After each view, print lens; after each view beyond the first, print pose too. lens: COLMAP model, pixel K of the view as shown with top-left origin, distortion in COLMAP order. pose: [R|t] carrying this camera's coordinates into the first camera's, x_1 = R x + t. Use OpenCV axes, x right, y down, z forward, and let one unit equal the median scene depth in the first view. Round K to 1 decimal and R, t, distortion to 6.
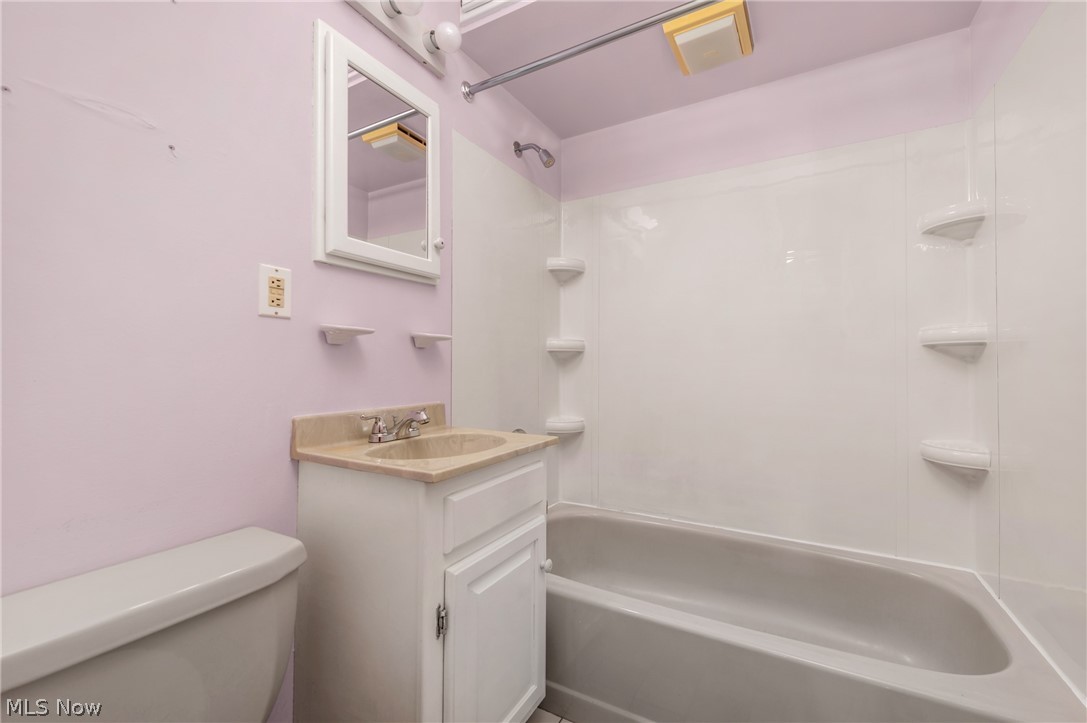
lens RADIAL K [[439.1, 0, 536.4], [0, 439.1, 358.8], [0, 0, 1]] dist [0.013555, -0.003179]
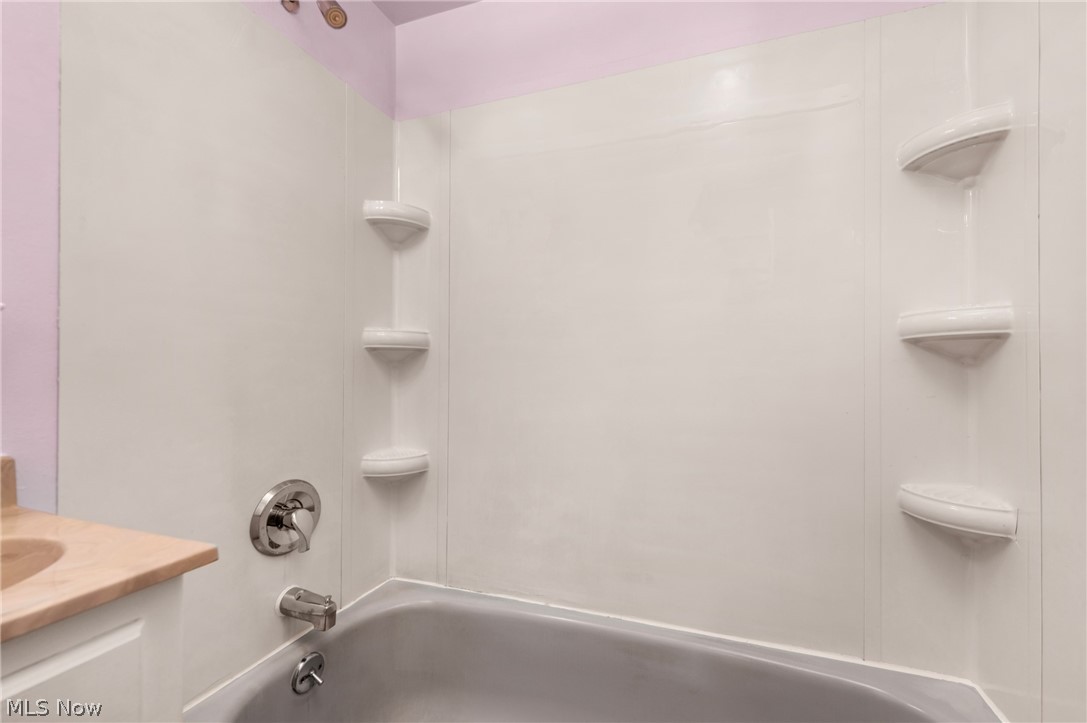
lens RADIAL K [[439.1, 0, 550.6], [0, 439.1, 367.1], [0, 0, 1]] dist [0.013555, -0.003179]
pose [[0.982875, 0.000168, 0.184274, 0.237078], [-0.001787, 0.999961, 0.008620, 0.005509], [-0.184266, -0.008802, 0.982837, 0.449611]]
